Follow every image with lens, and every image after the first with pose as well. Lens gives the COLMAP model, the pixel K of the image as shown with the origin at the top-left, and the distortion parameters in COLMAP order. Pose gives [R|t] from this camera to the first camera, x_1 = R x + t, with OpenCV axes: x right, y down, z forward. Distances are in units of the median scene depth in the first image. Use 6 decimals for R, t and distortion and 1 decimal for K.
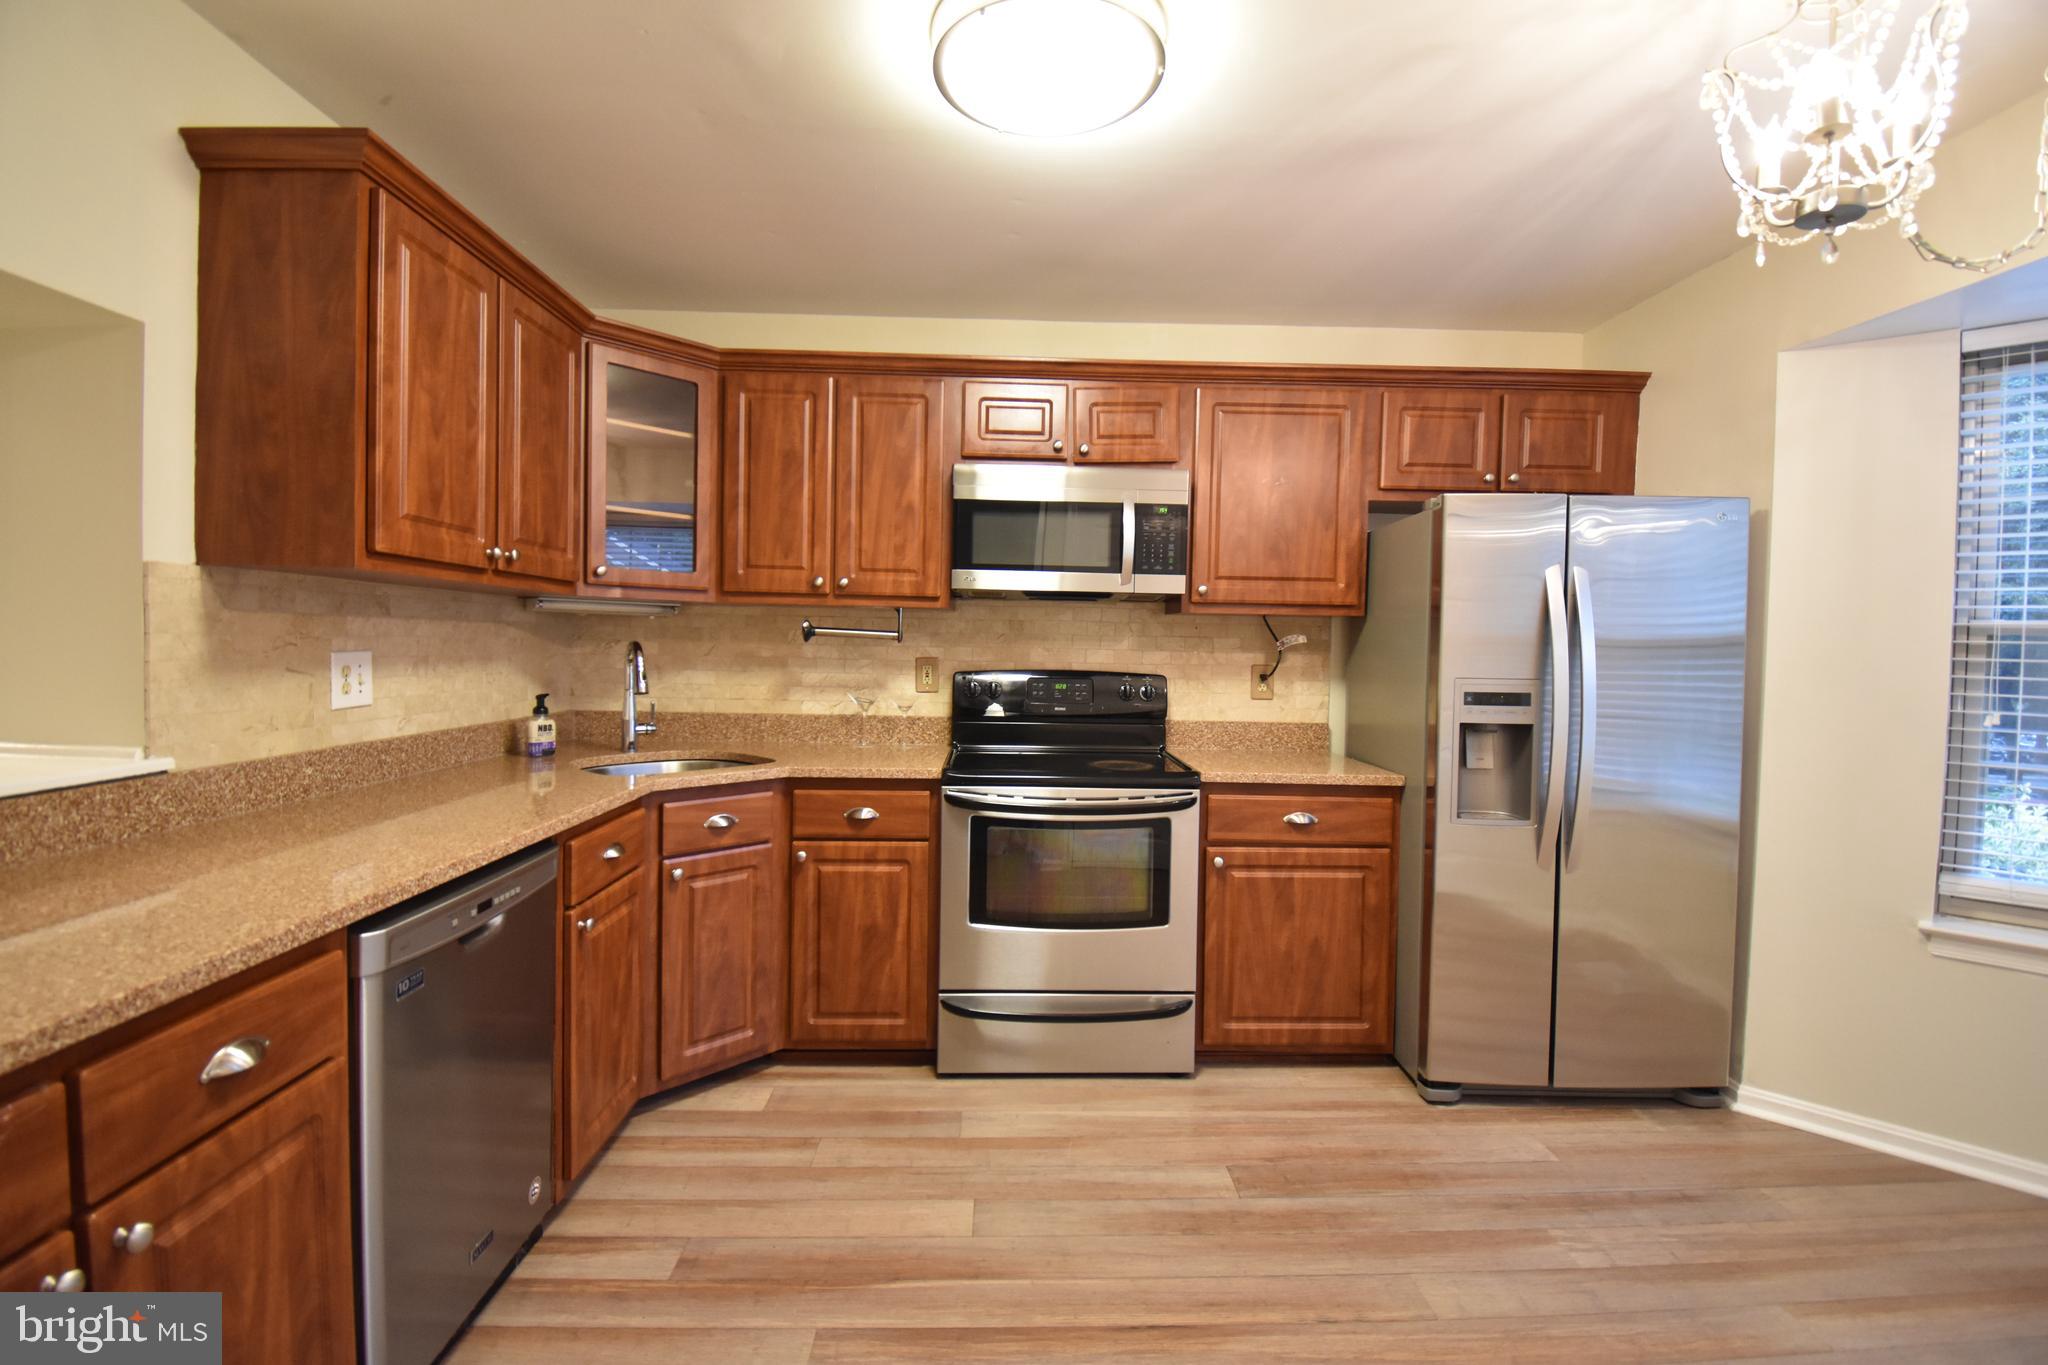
lens RADIAL K [[902.4, 0, 1022.4], [0, 902.4, 675.4], [0, 0, 1]] dist [0.023424, -0.028395]
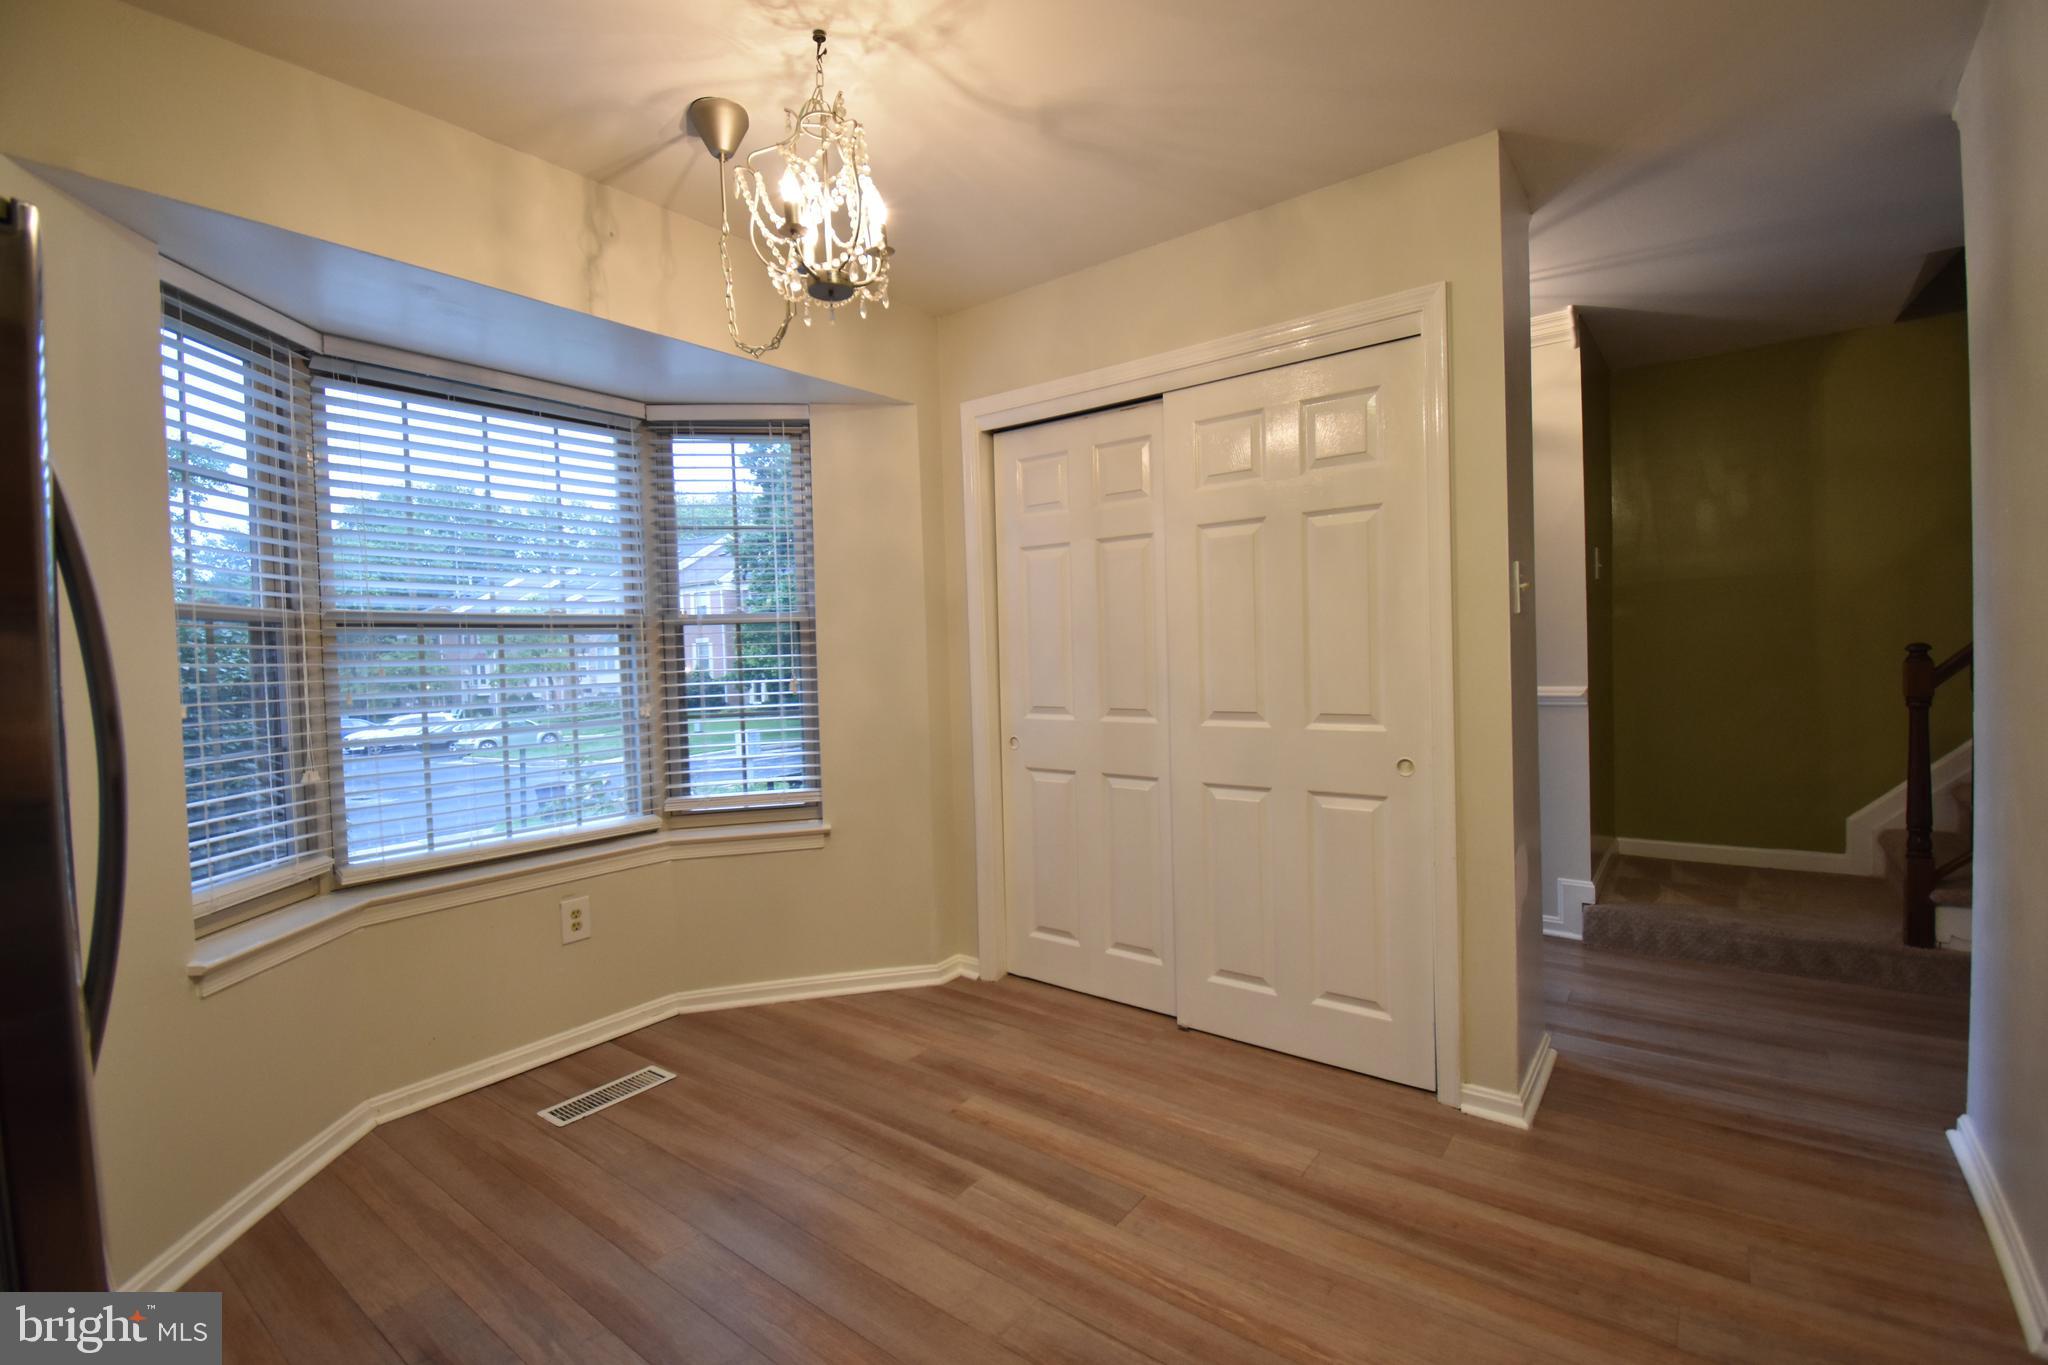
lens RADIAL K [[902.4, 0, 1022.4], [0, 902.4, 675.4], [0, 0, 1]] dist [0.023424, -0.028395]
pose [[-0.774232, -0.012978, 0.632769, -0.089000], [0.033138, 0.997587, 0.061007, -0.010071], [-0.632034, 0.068202, -0.771934, 1.013018]]
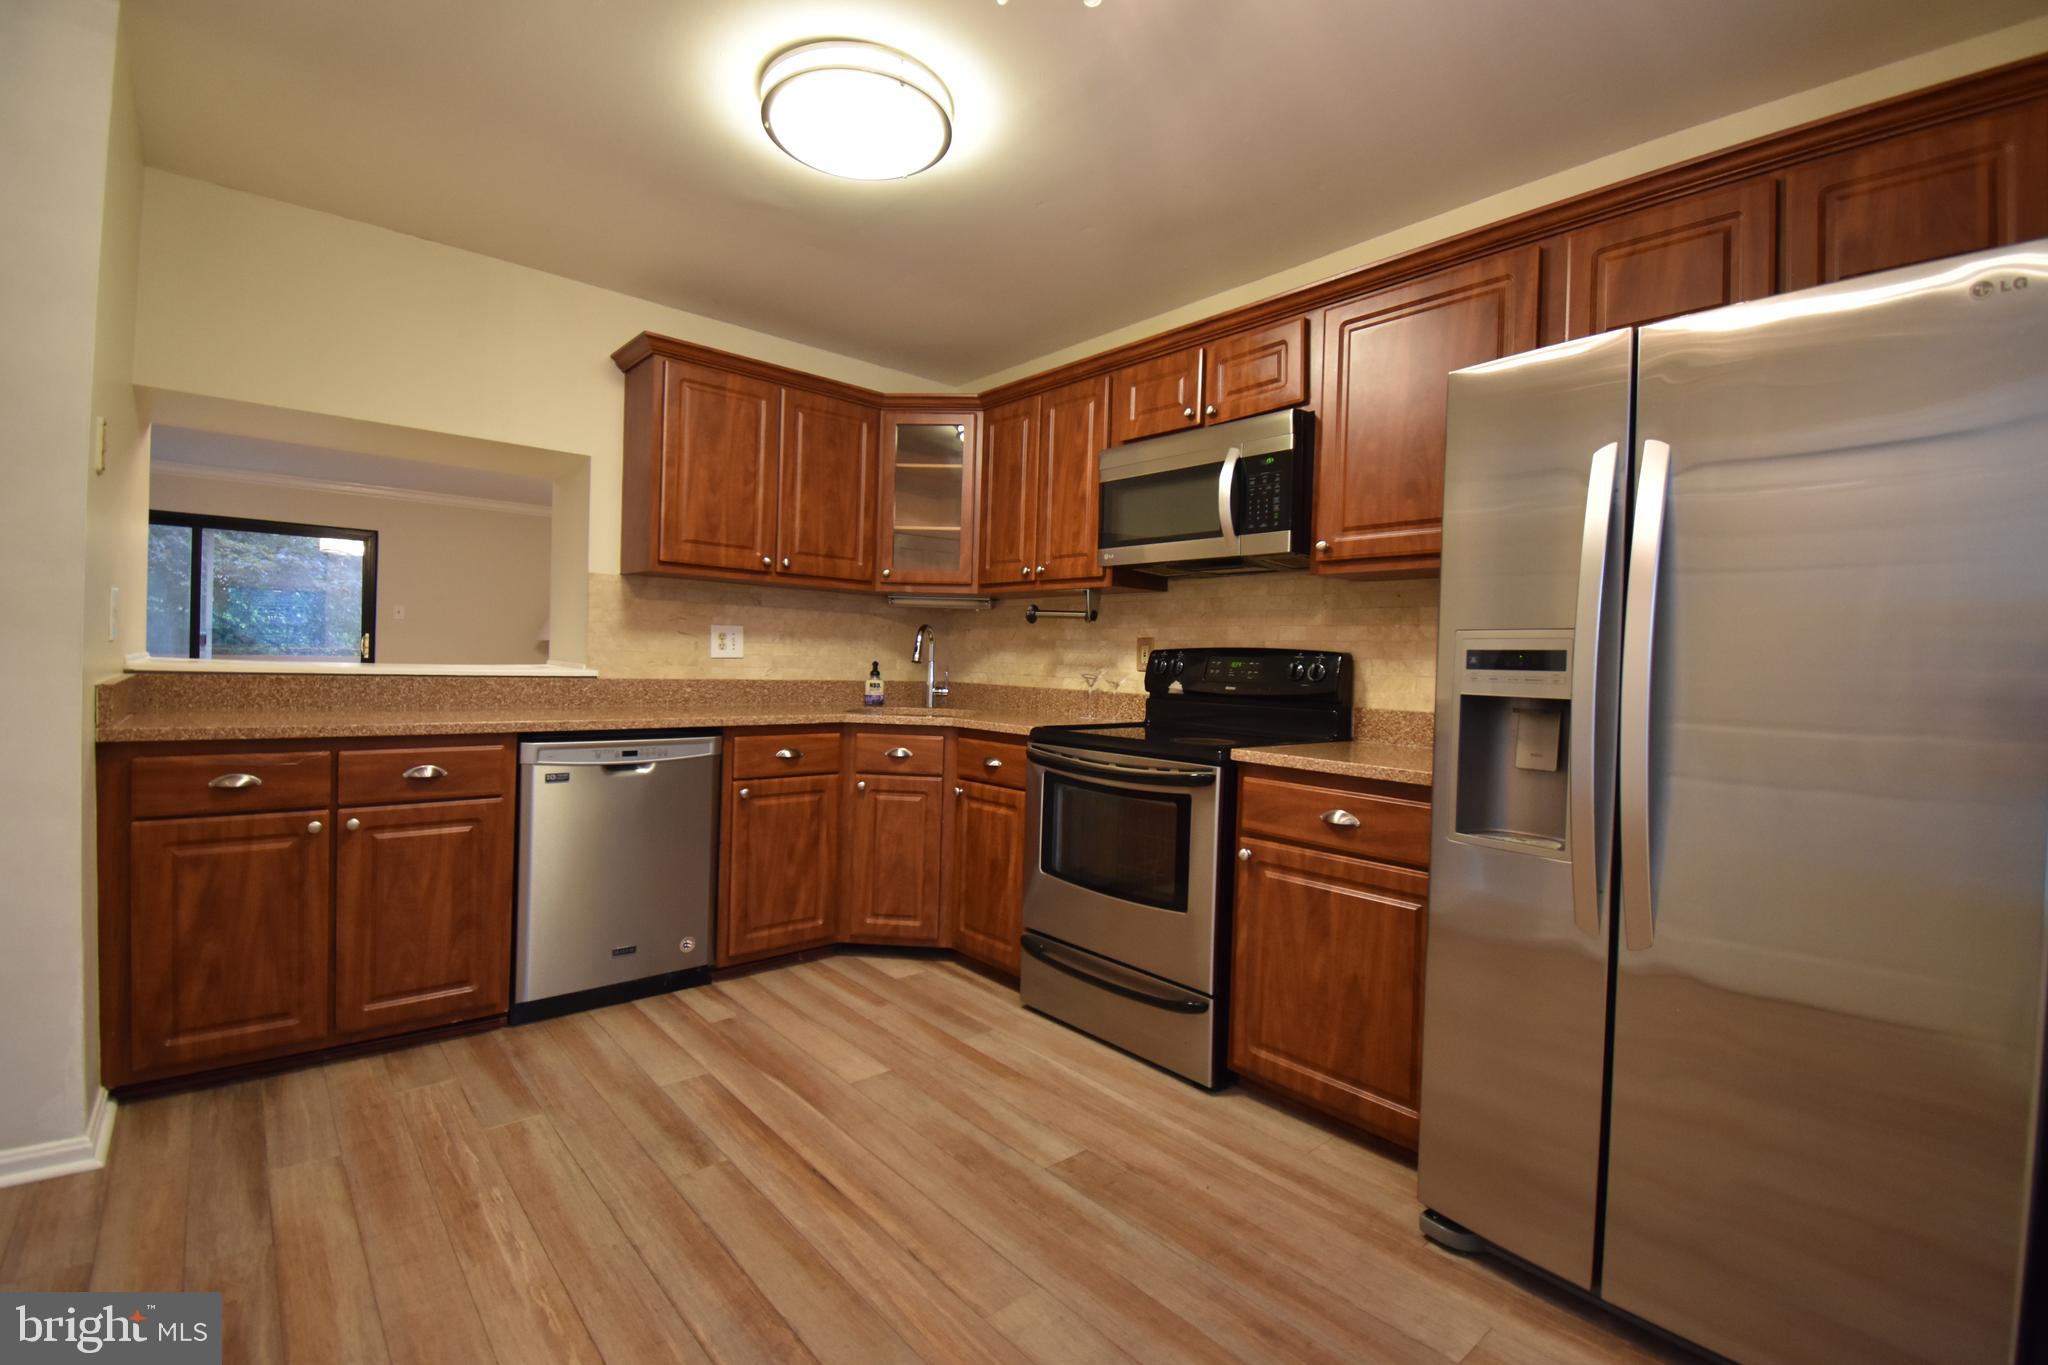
lens RADIAL K [[902.4, 0, 1022.4], [0, 902.4, 675.4], [0, 0, 1]] dist [0.023424, -0.028395]
pose [[0.635542, 0.013155, -0.771954, 0.788237], [-0.044639, 0.998808, -0.019730, 0.065058], [0.770774, 0.046998, 0.635372, 0.292348]]
